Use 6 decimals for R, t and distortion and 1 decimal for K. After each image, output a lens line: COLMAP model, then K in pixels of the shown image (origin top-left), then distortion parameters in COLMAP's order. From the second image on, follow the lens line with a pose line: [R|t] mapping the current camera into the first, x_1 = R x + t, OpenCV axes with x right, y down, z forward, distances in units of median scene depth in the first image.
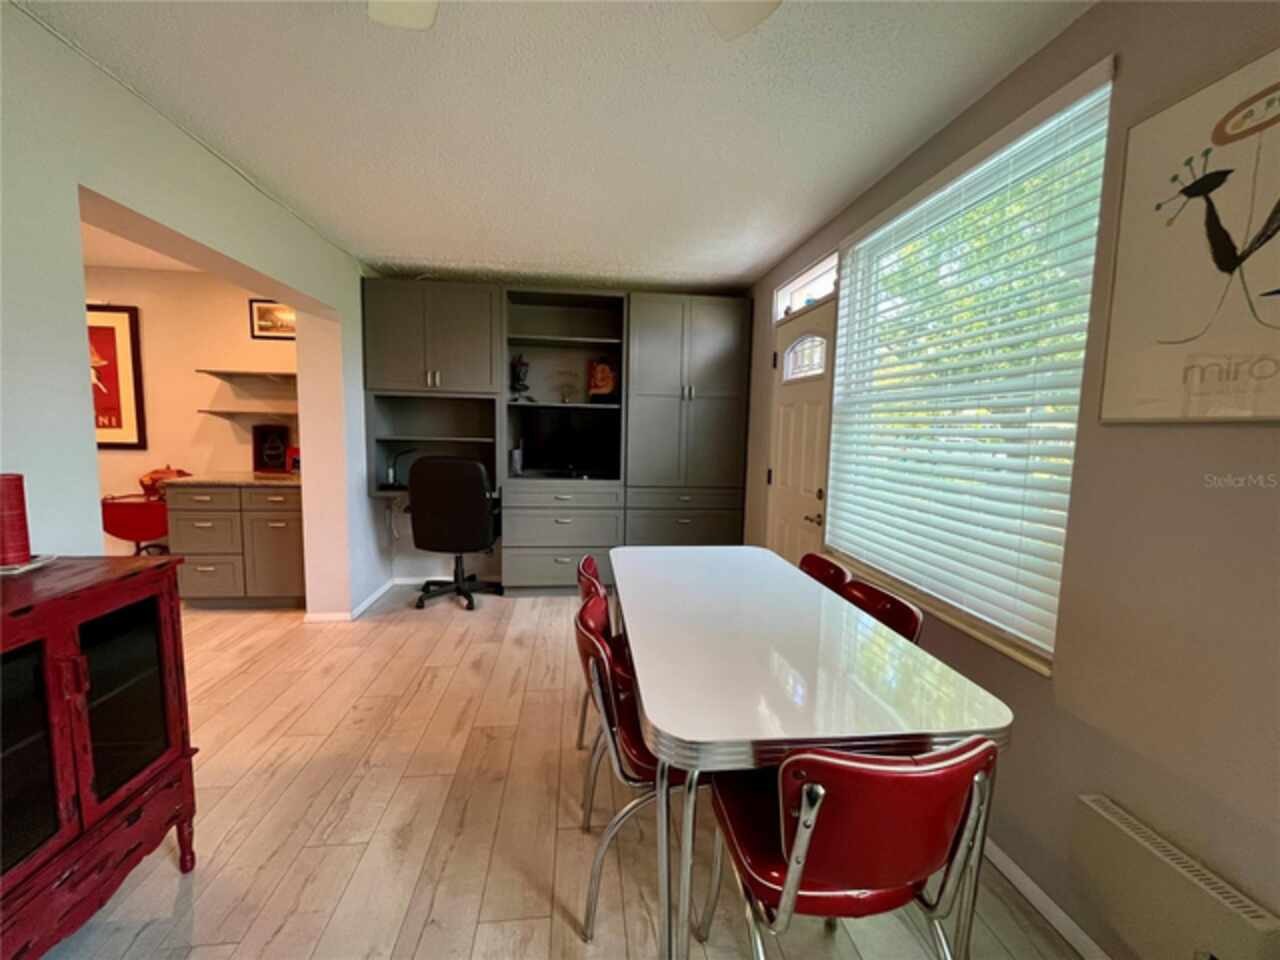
lens RADIAL K [[518.4, 0, 640.0], [0, 518.4, 480.0], [0, 0, 1]] dist [-0.000714, -0.000382]
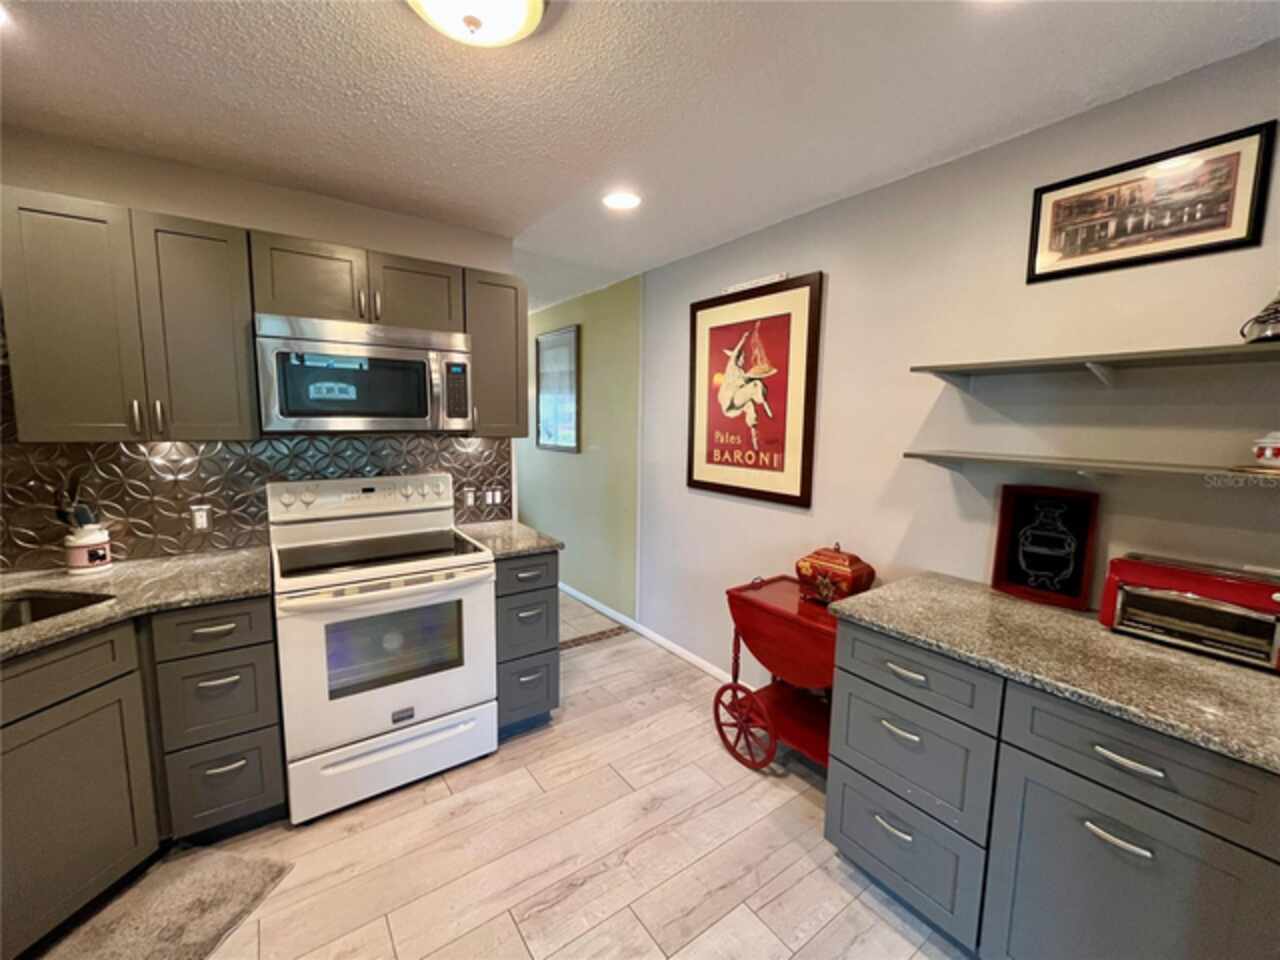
lens RADIAL K [[518.4, 0, 640.0], [0, 518.4, 480.0], [0, 0, 1]] dist [-0.000714, -0.000382]
pose [[0.492628, 0.087003, -0.865880, -0.533006], [-0.087135, 0.994921, 0.050395, -0.106902], [0.865867, 0.050622, 0.497707, 0.529108]]
